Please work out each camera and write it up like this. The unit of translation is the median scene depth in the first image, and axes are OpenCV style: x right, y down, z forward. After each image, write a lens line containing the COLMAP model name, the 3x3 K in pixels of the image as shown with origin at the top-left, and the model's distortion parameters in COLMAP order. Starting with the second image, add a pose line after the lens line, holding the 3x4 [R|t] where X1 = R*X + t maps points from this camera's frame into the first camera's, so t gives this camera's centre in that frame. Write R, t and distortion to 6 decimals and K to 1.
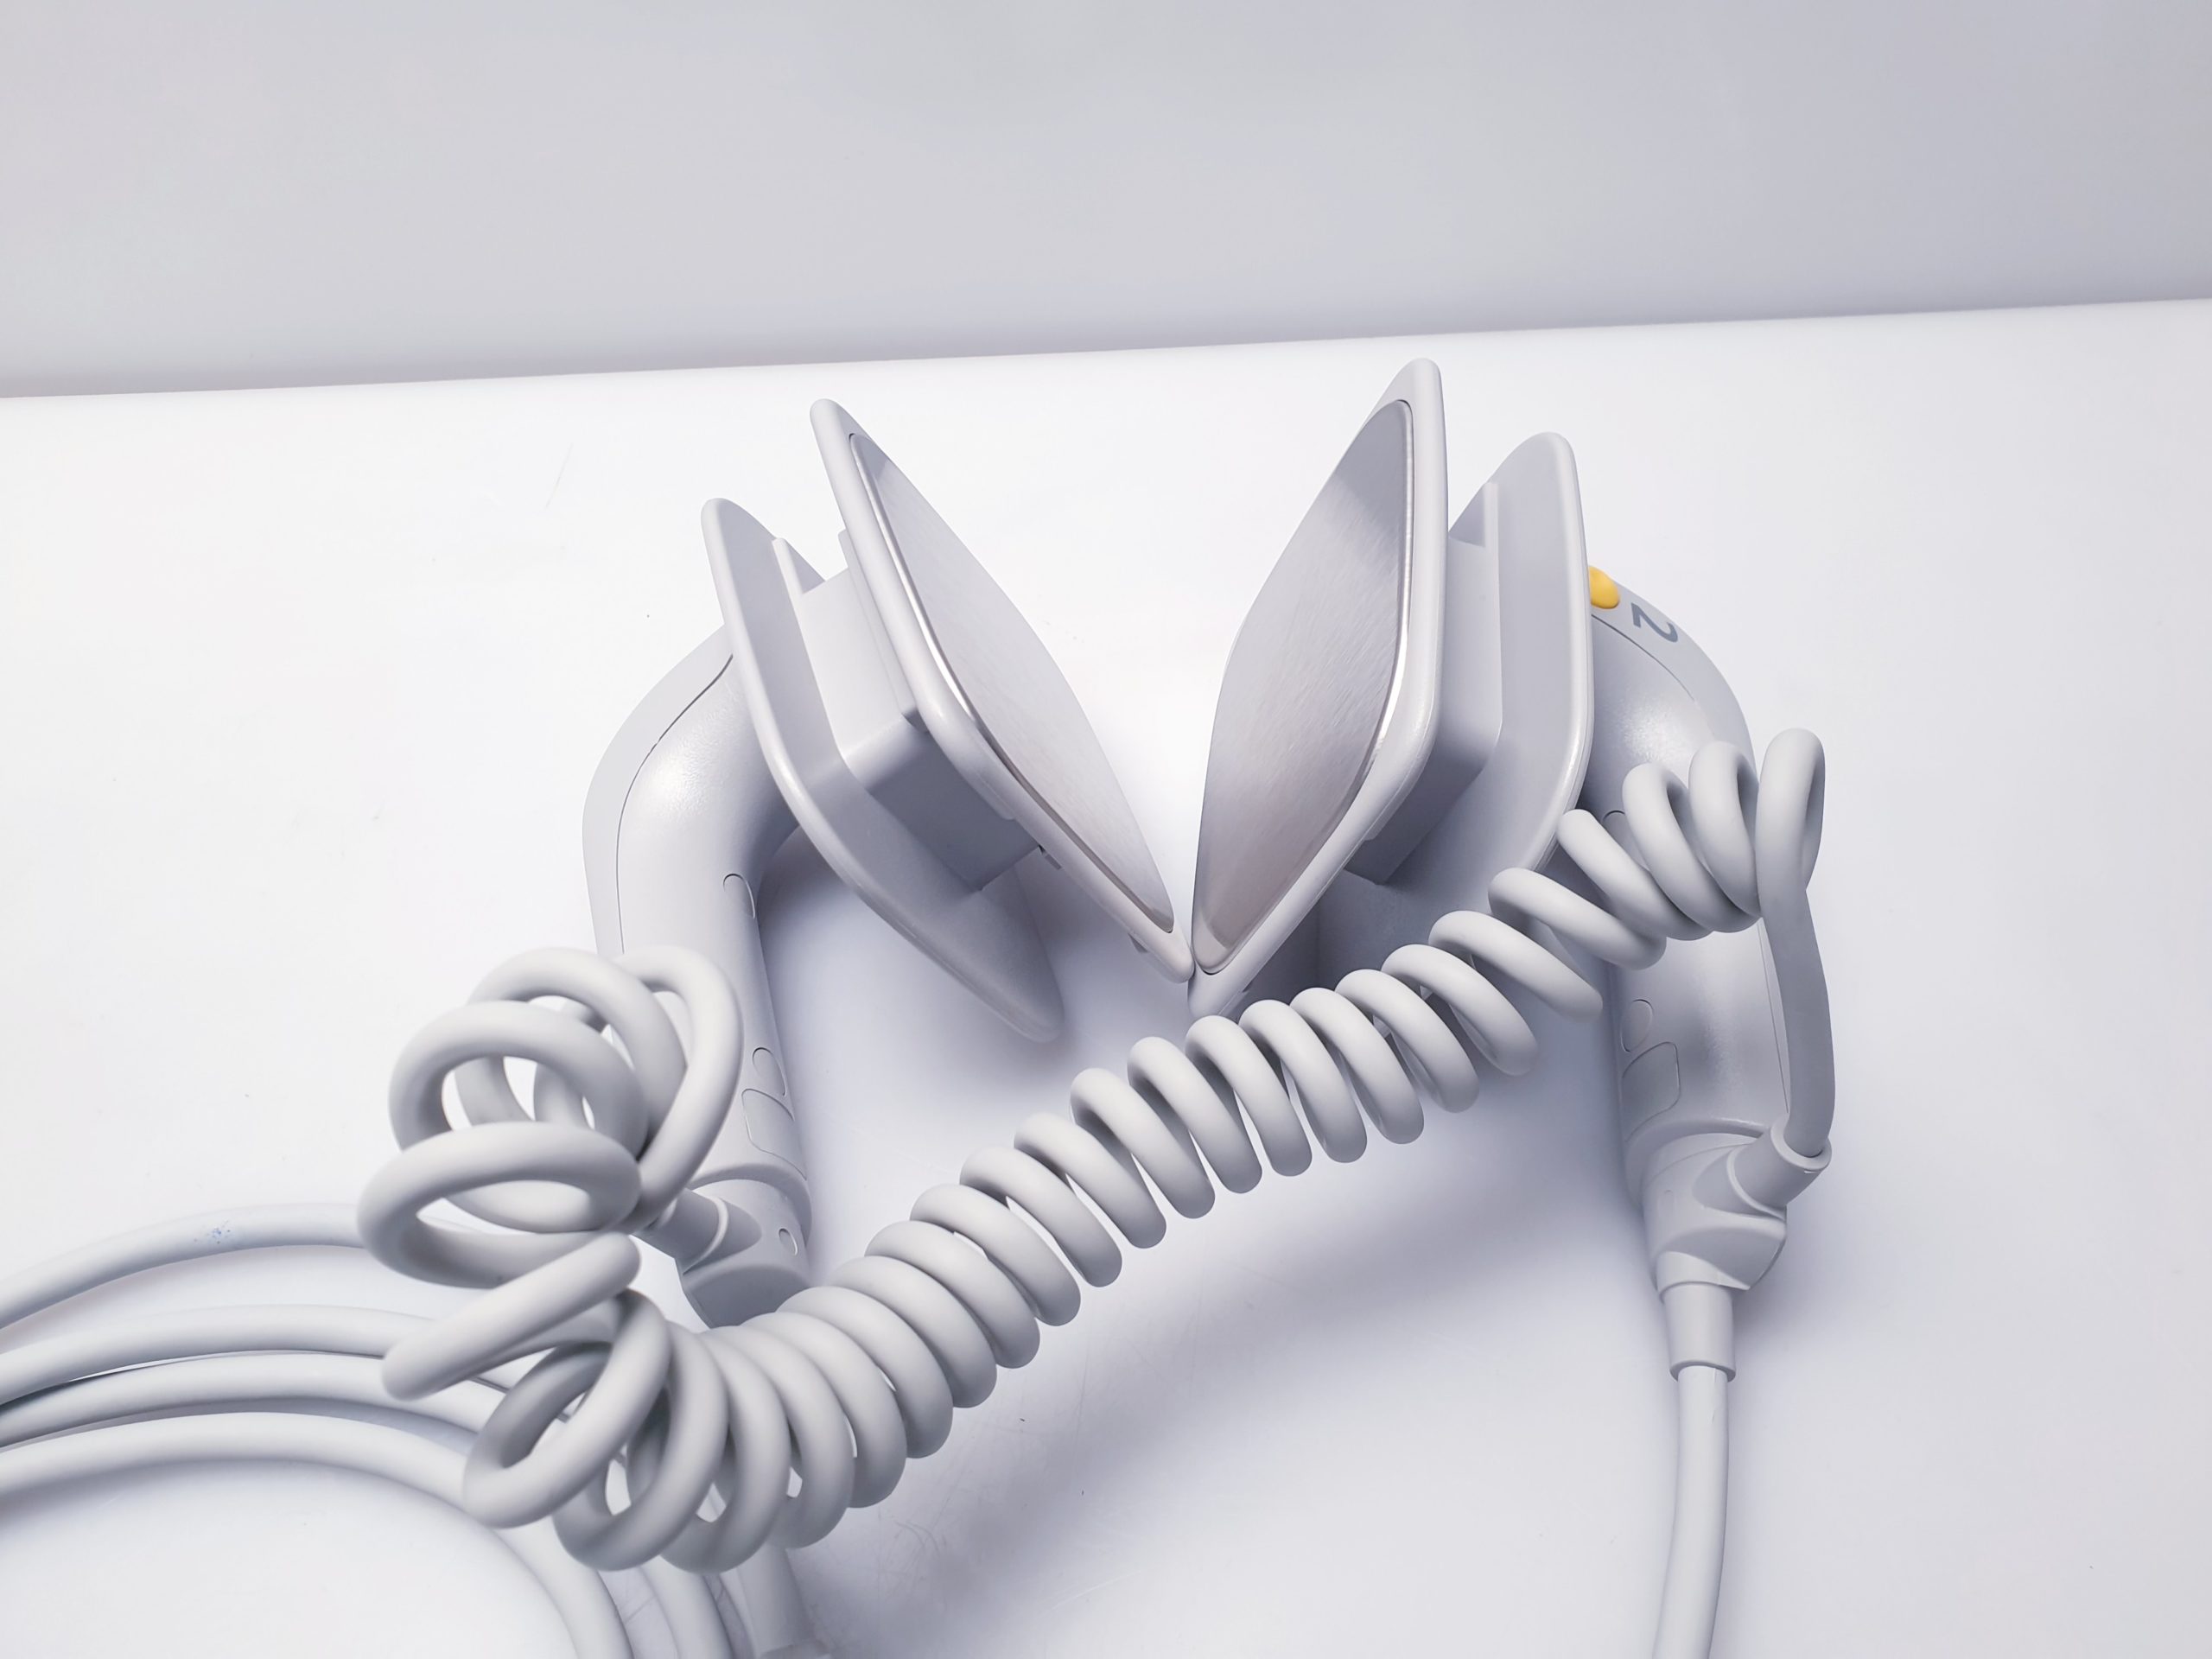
lens RADIAL K [[1659.4, 0, 1078.1], [0, 1659.4, 831.1], [0, 0, 1]] dist [0.040969, -0.001129]
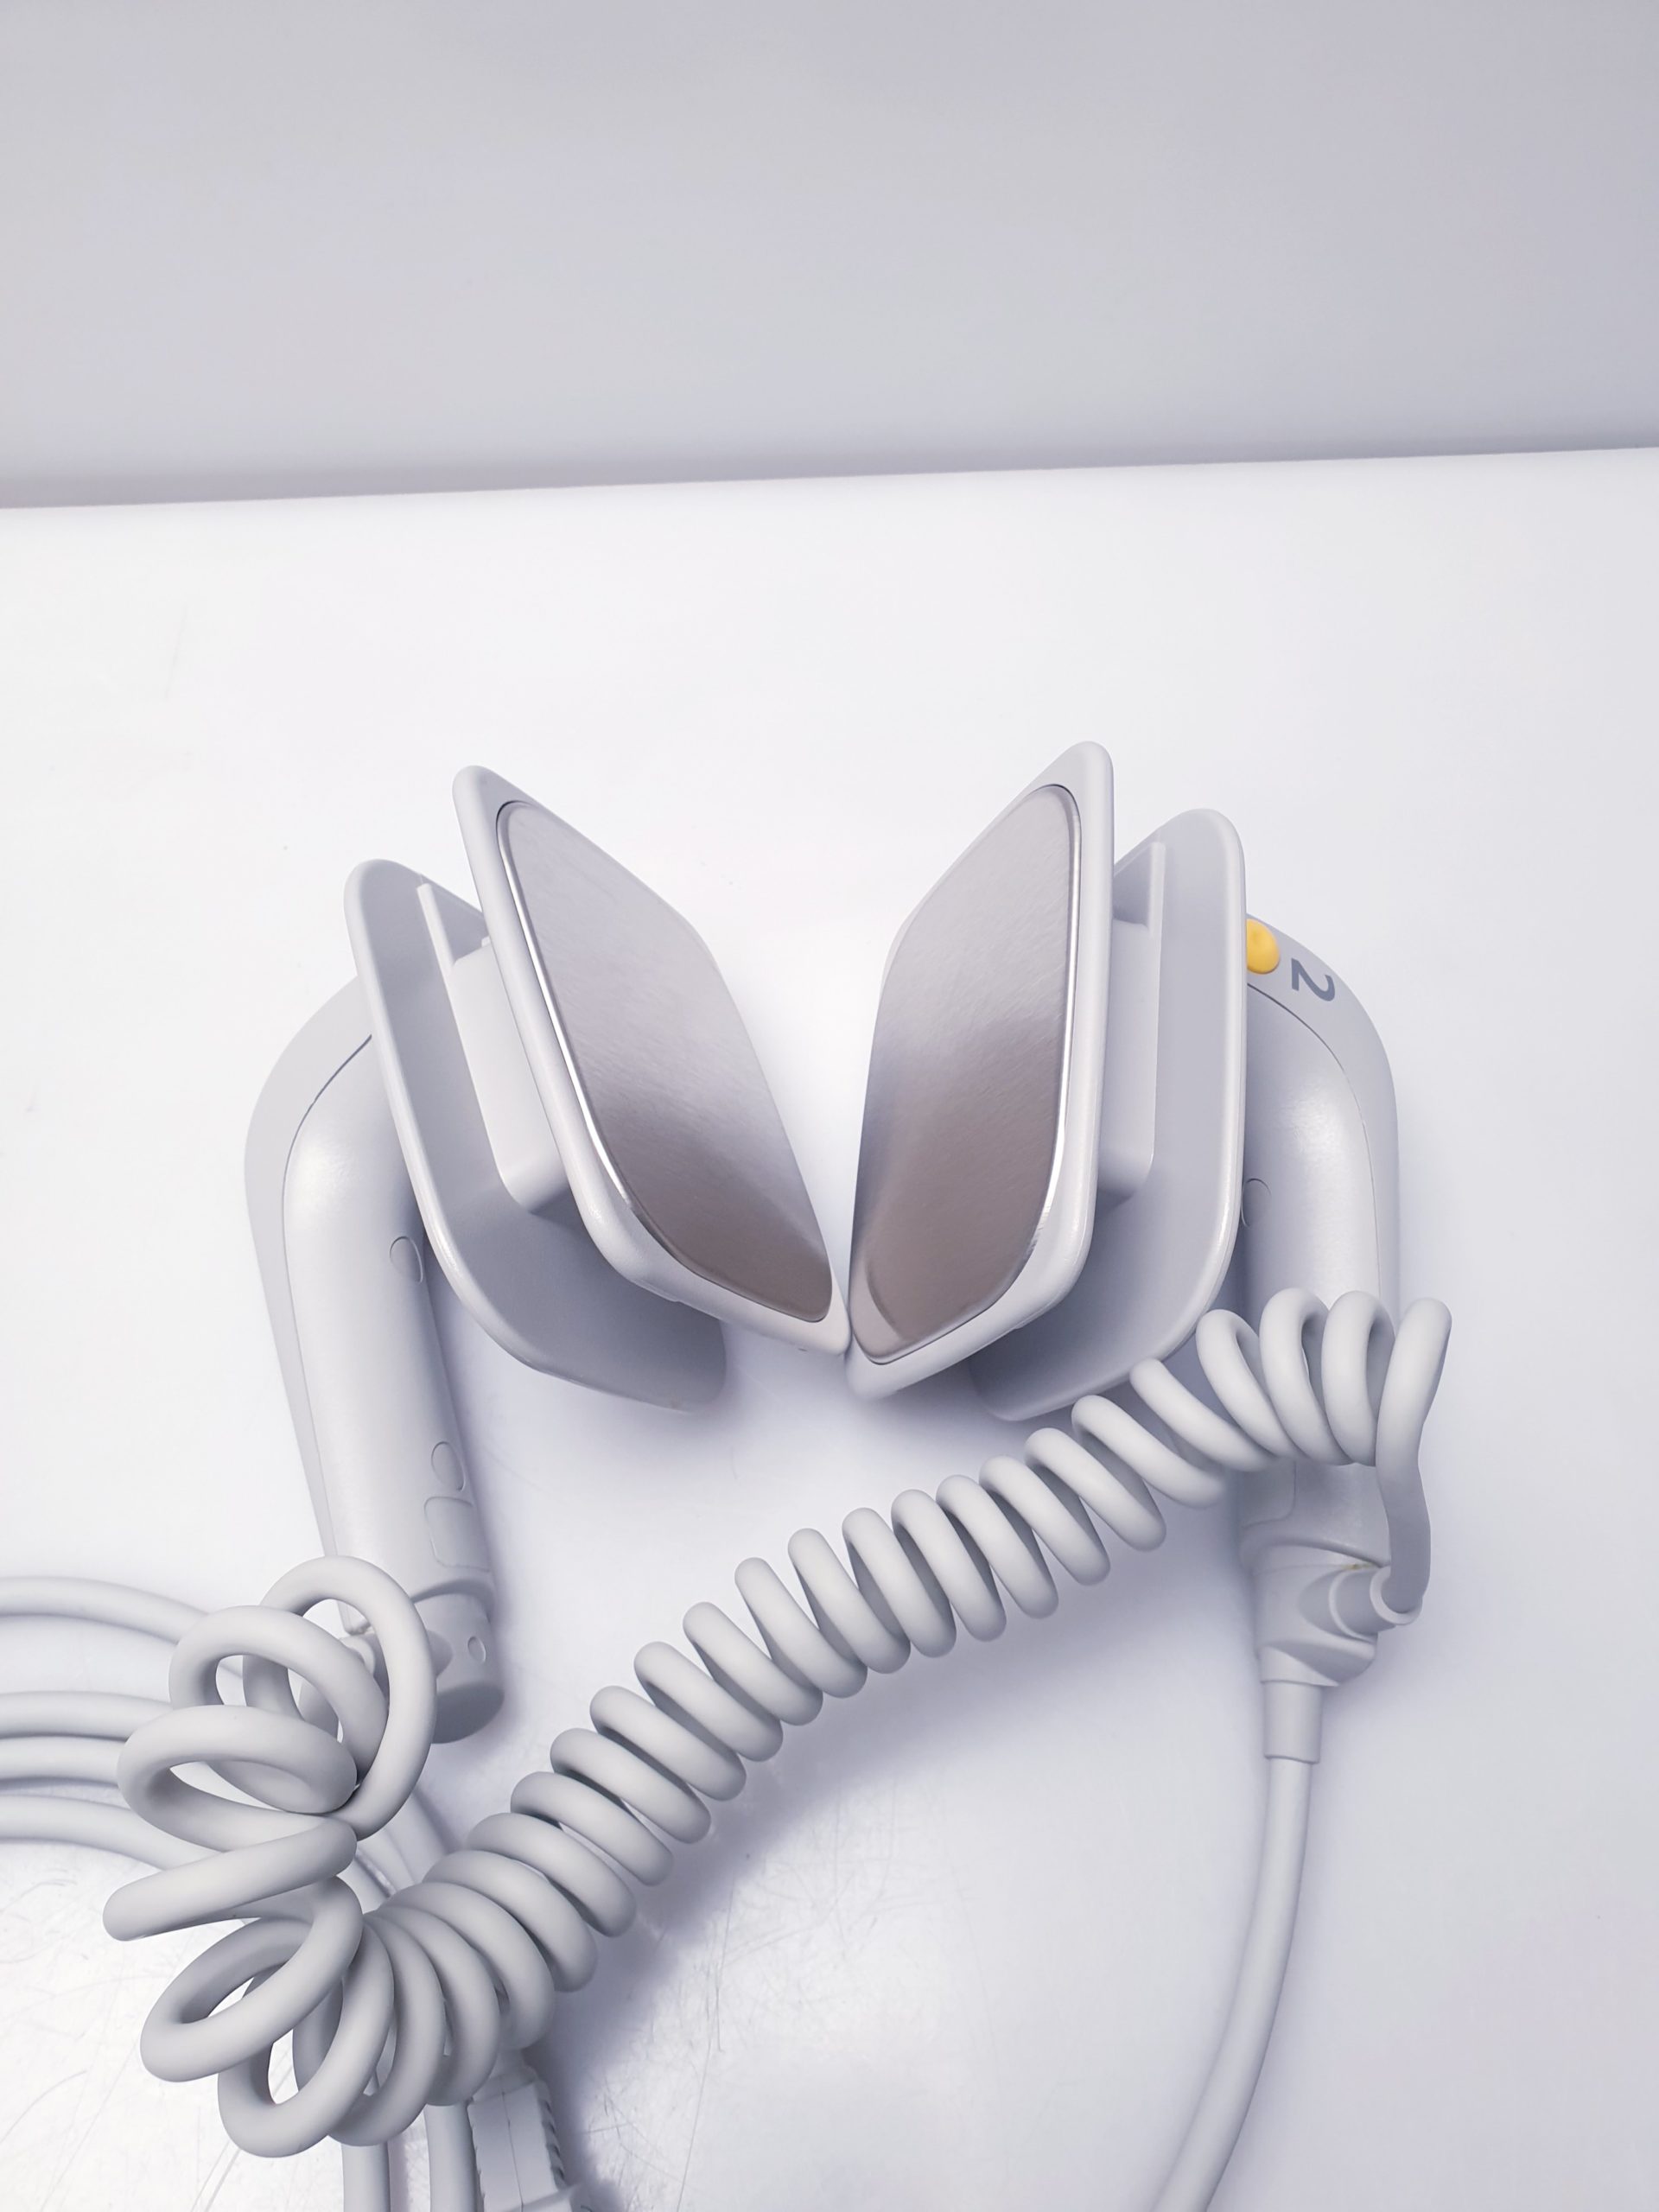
lens RADIAL K [[1659.4, 0, 829.5], [0, 1659.4, 1106.0], [0, 0, 1]] dist [0.040969, -0.001129]
pose [[0.998423, -0.020671, 0.052200, 0.003814], [0.003781, 0.952401, 0.304824, -0.385697], [-0.056016, -0.304146, 0.950977, 0.049794]]
